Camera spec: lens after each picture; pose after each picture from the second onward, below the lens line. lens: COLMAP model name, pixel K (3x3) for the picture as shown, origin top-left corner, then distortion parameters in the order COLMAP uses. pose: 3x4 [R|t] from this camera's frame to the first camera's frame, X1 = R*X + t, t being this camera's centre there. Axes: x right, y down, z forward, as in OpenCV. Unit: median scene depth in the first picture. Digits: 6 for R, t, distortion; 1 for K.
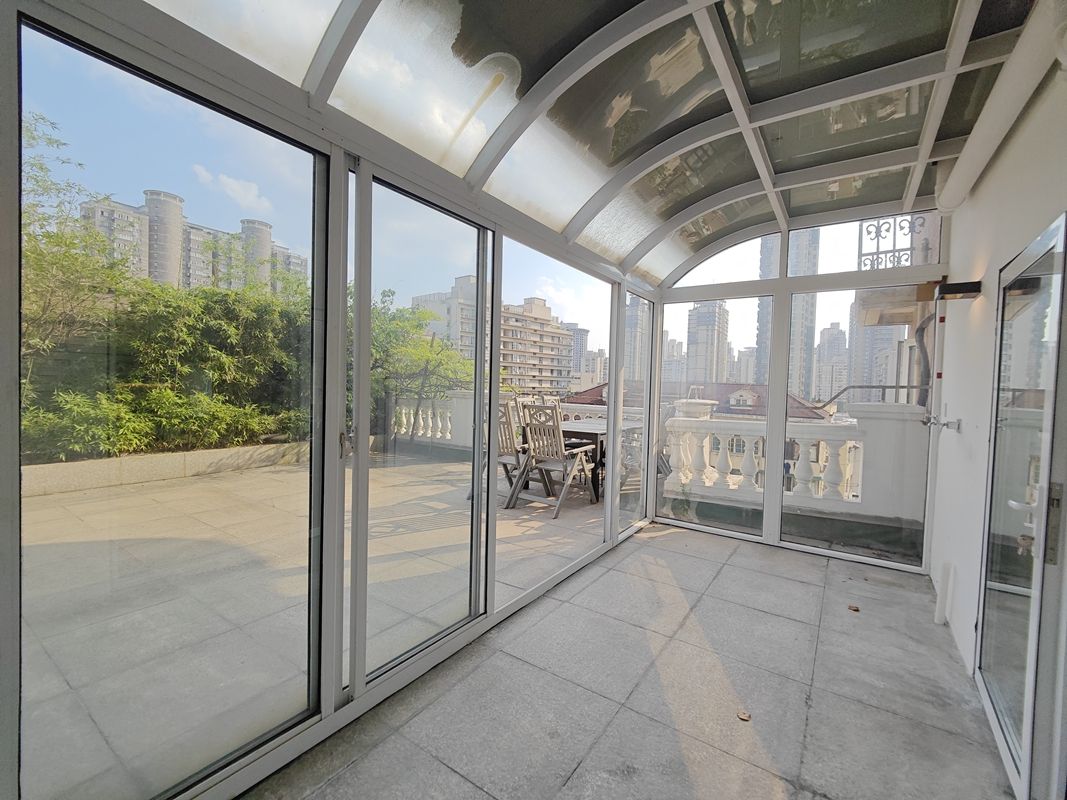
lens RADIAL K [[462.8, 0, 530.2], [0, 462.8, 398.7], [0, 0, 1]] dist [-0.001882, -0.000696]
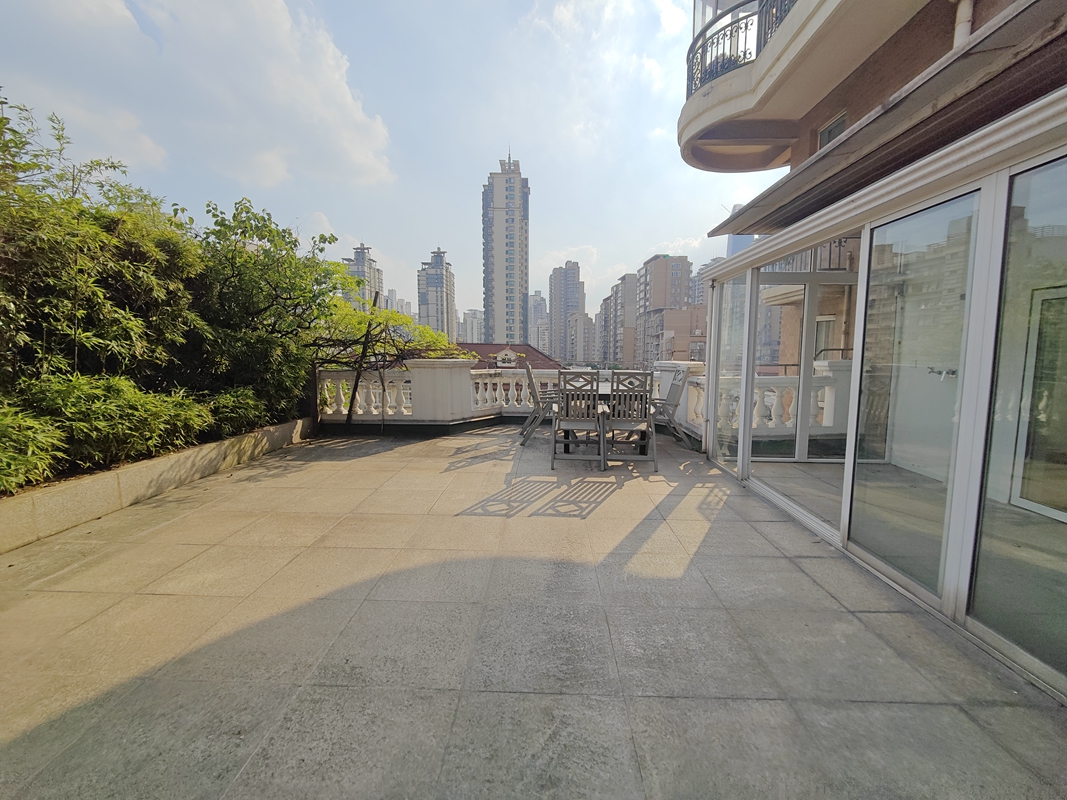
lens RADIAL K [[462.8, 0, 529.2], [0, 462.8, 400.2], [0, 0, 1]] dist [-0.001882, -0.000696]
pose [[0.847006, -0.078367, 0.525774, -0.759039], [0.031765, 0.994768, 0.097099, -0.031644], [-0.530633, -0.065543, 0.845064, 0.213357]]
